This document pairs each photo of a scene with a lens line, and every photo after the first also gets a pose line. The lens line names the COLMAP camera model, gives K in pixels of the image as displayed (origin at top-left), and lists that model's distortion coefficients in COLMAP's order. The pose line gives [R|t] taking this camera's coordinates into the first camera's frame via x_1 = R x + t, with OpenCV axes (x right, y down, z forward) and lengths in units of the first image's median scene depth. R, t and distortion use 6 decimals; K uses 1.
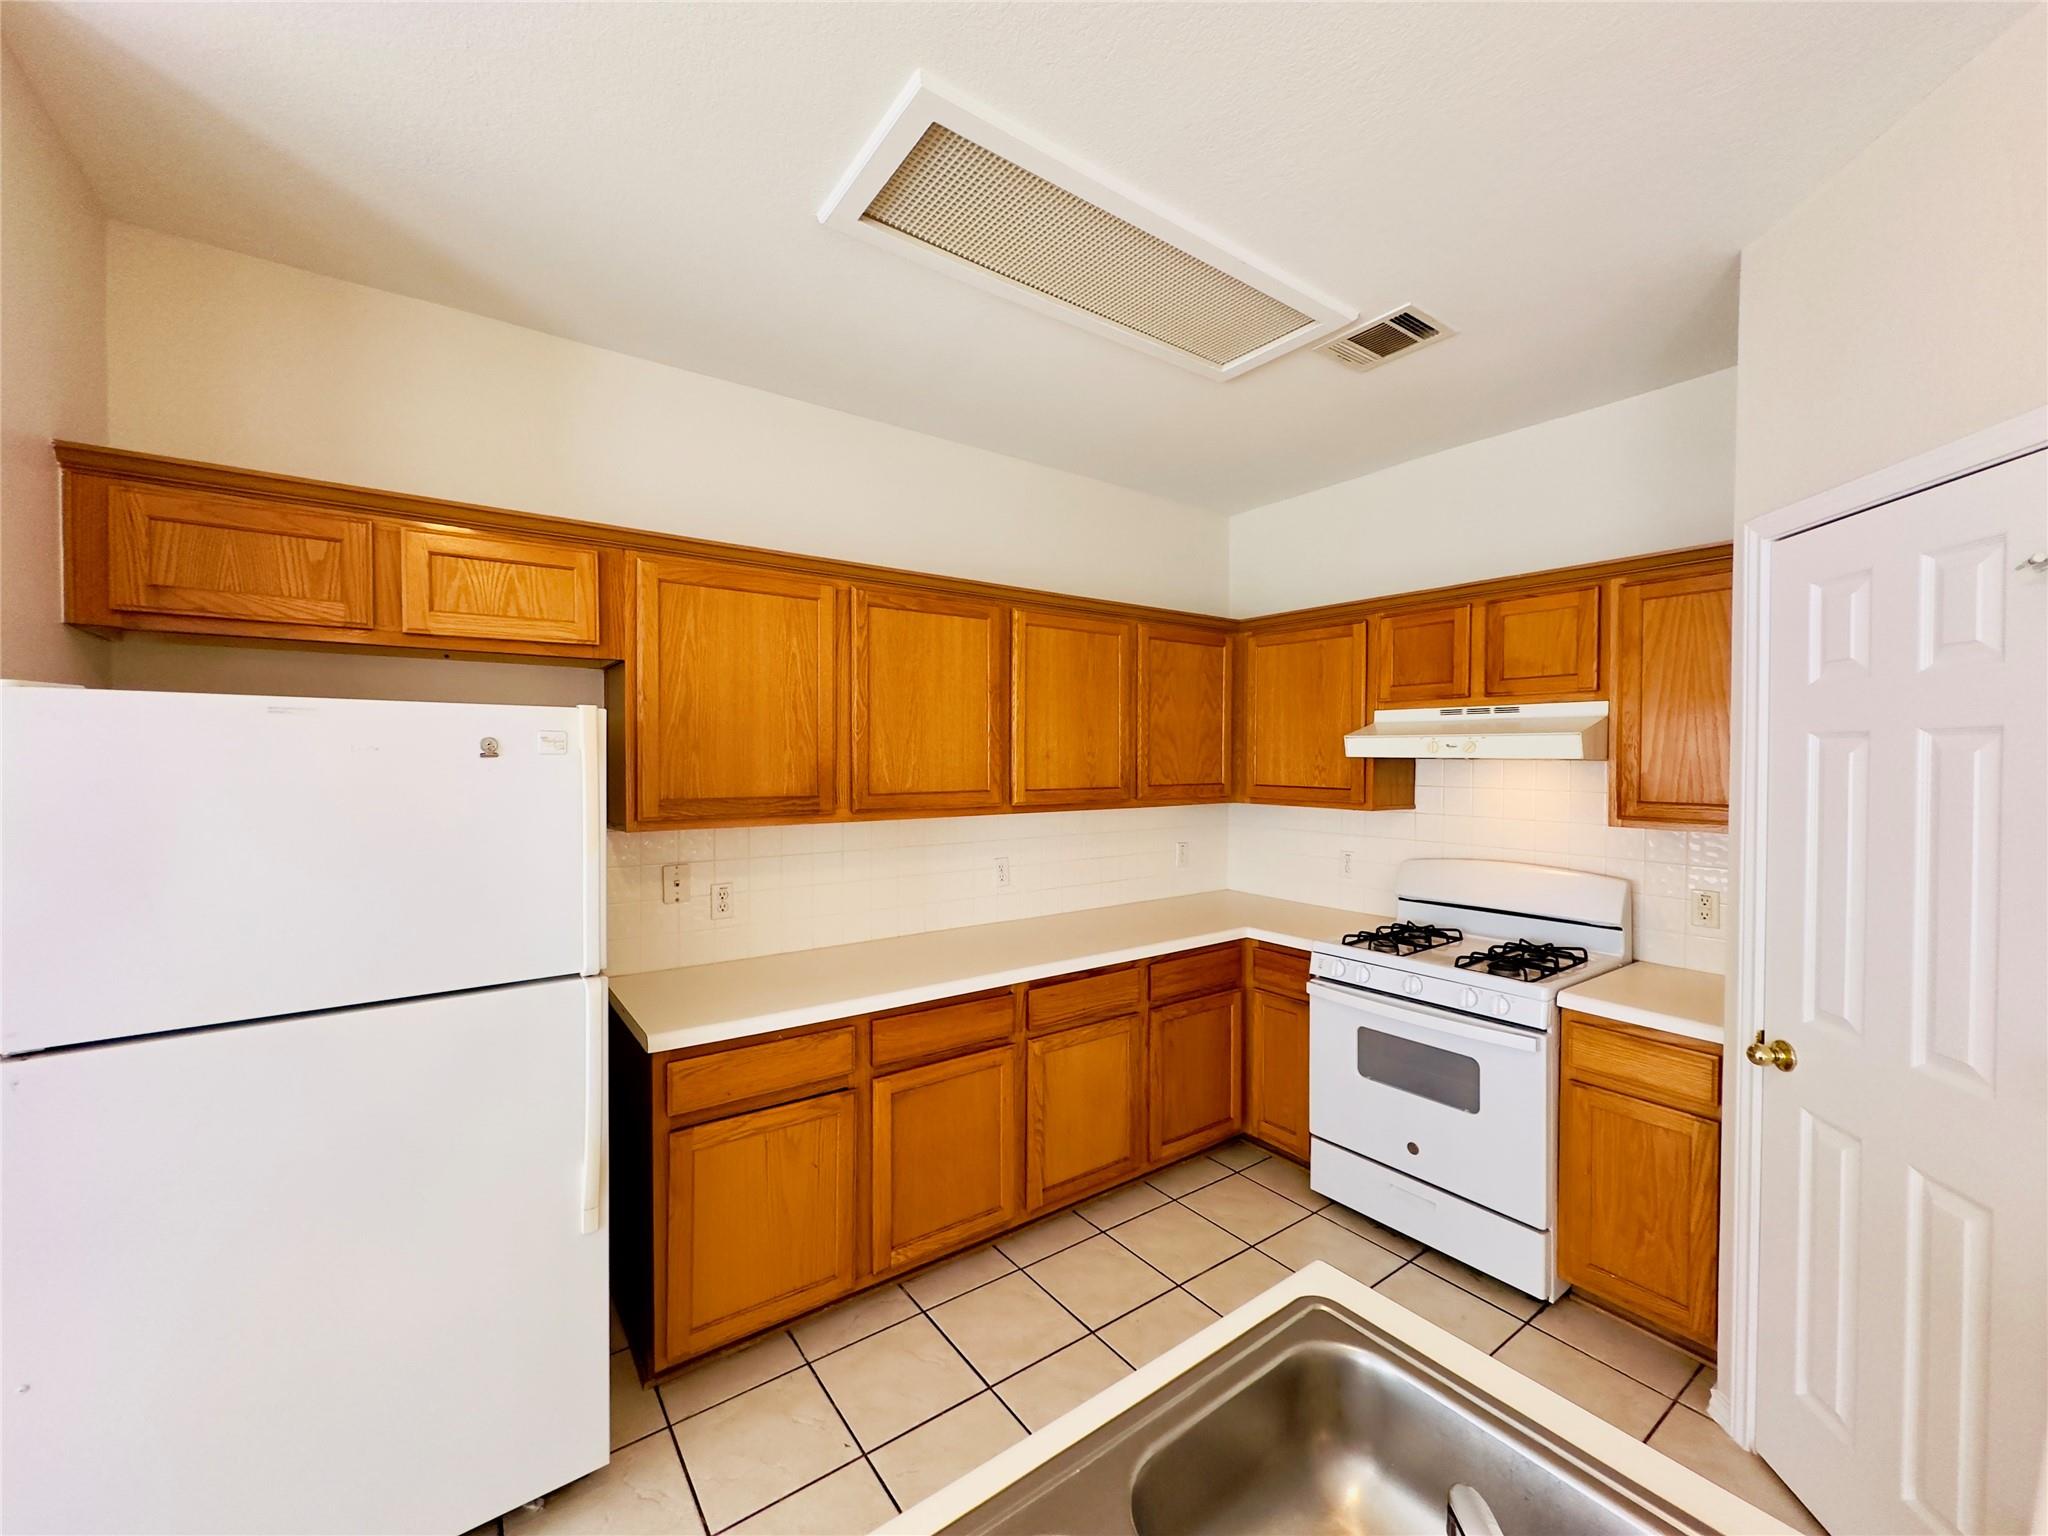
lens RADIAL K [[814.6, 0, 1020.6], [0, 814.6, 766.0], [0, 0, 1]] dist [-0.002811, 0.000250]
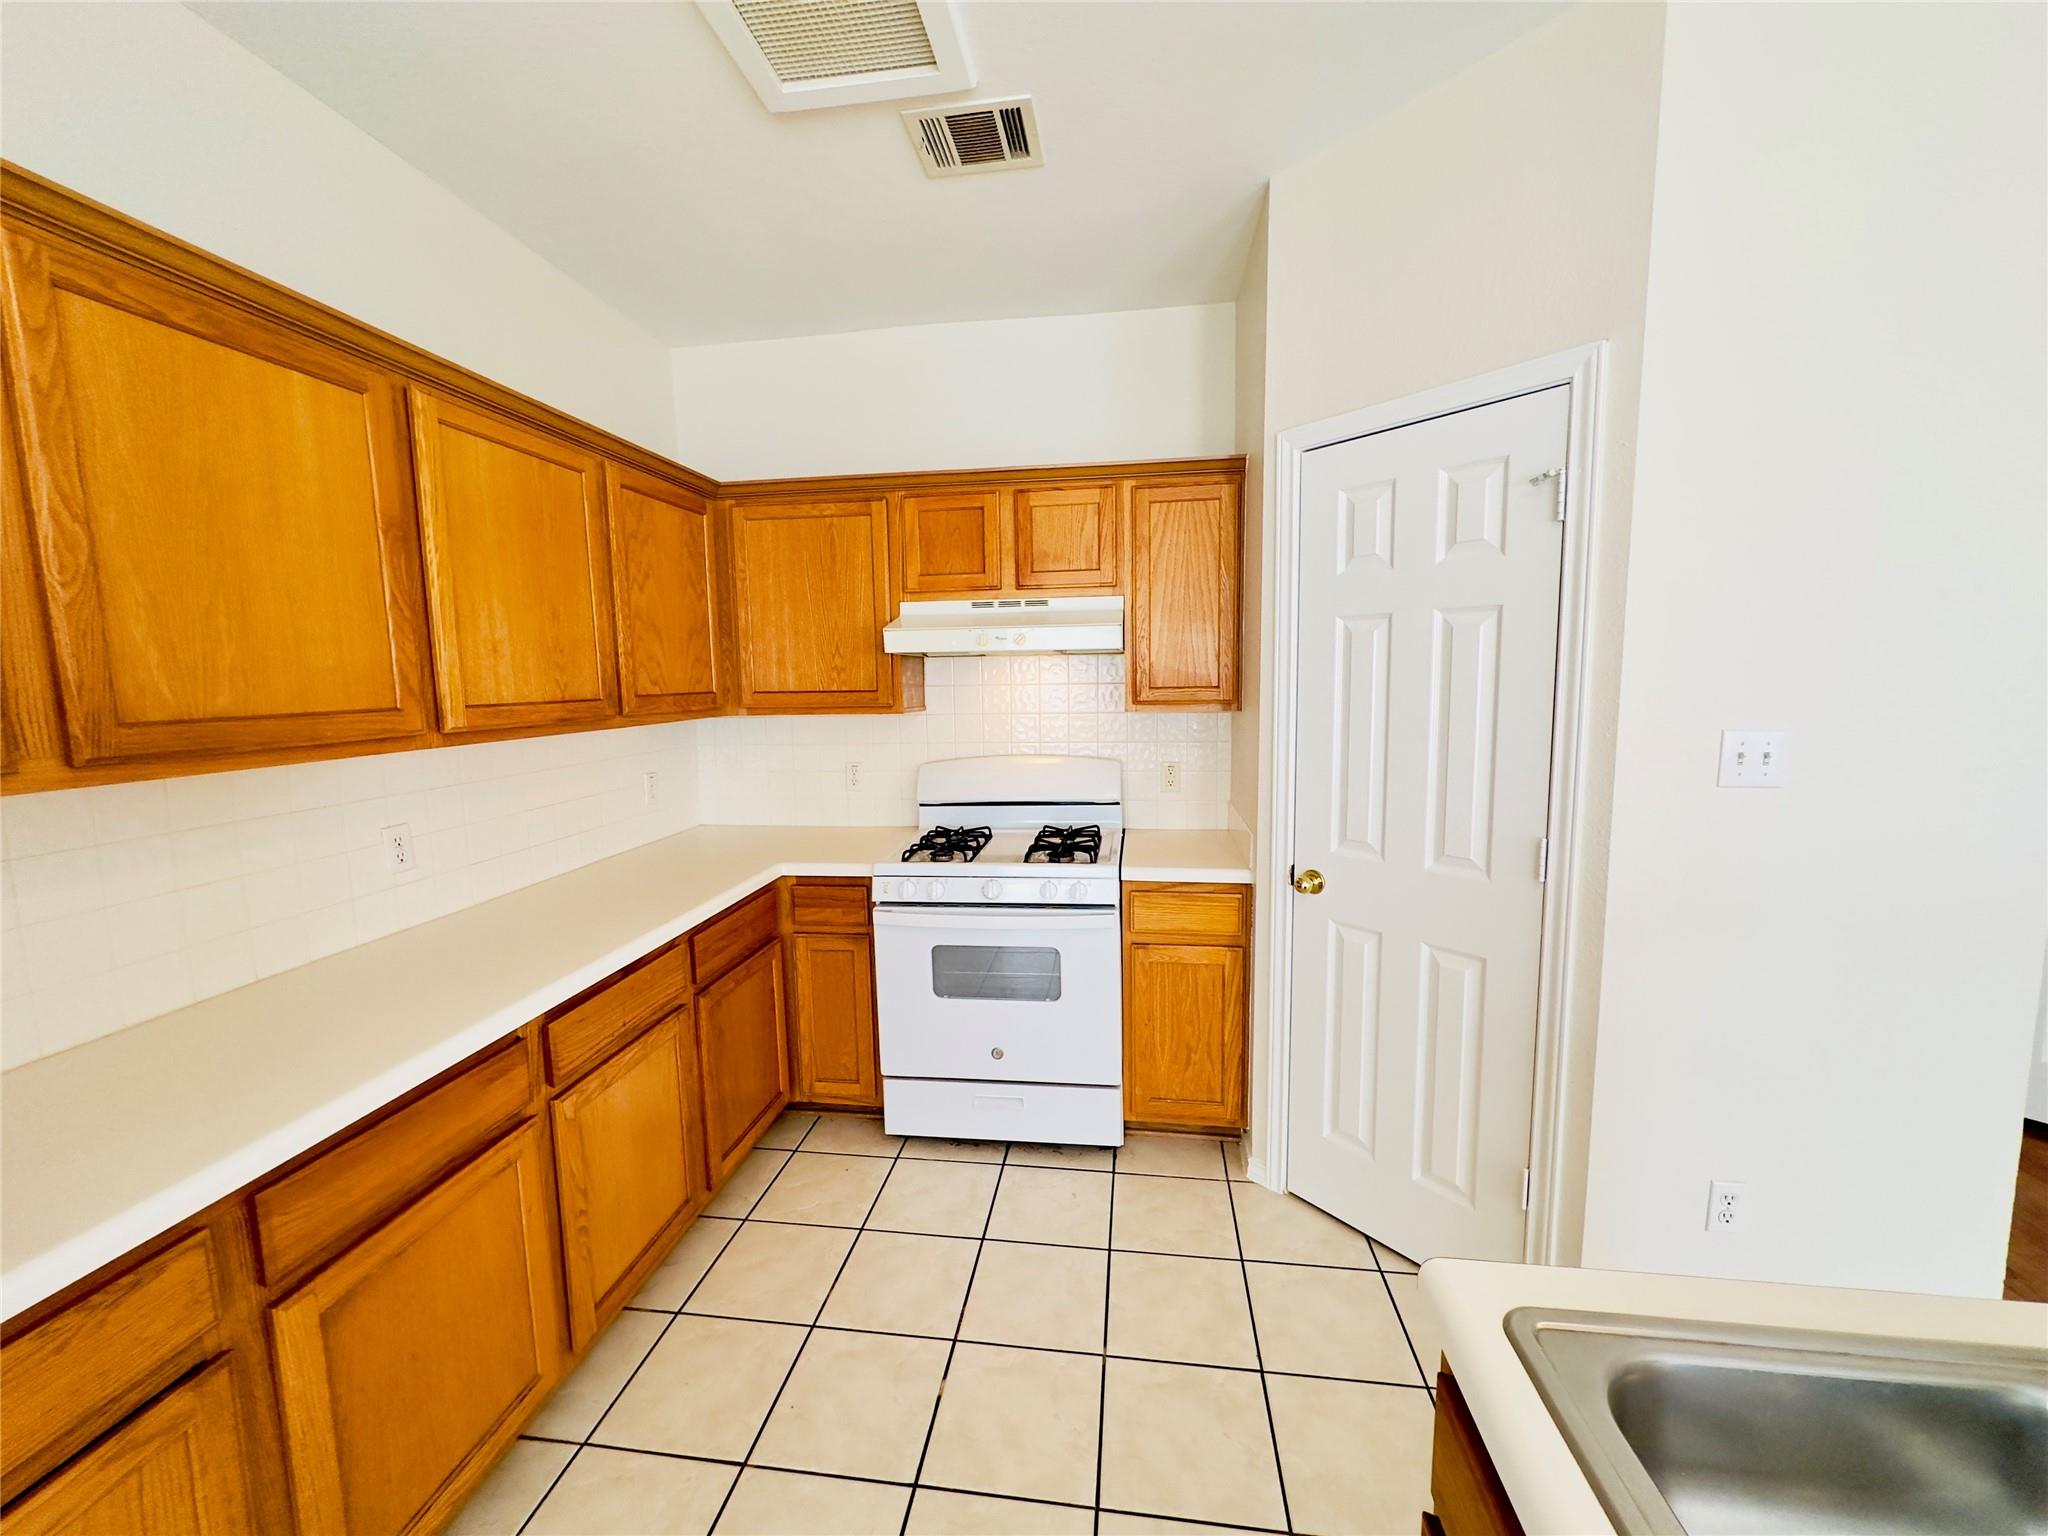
lens RADIAL K [[814.6, 0, 1020.6], [0, 814.6, 766.0], [0, 0, 1]] dist [-0.002811, 0.000250]
pose [[0.693681, -0.096966, 0.713726, -0.155832], [0.030605, 0.993970, 0.105294, 0.024861], [-0.719632, -0.051197, 0.692466, 0.309958]]
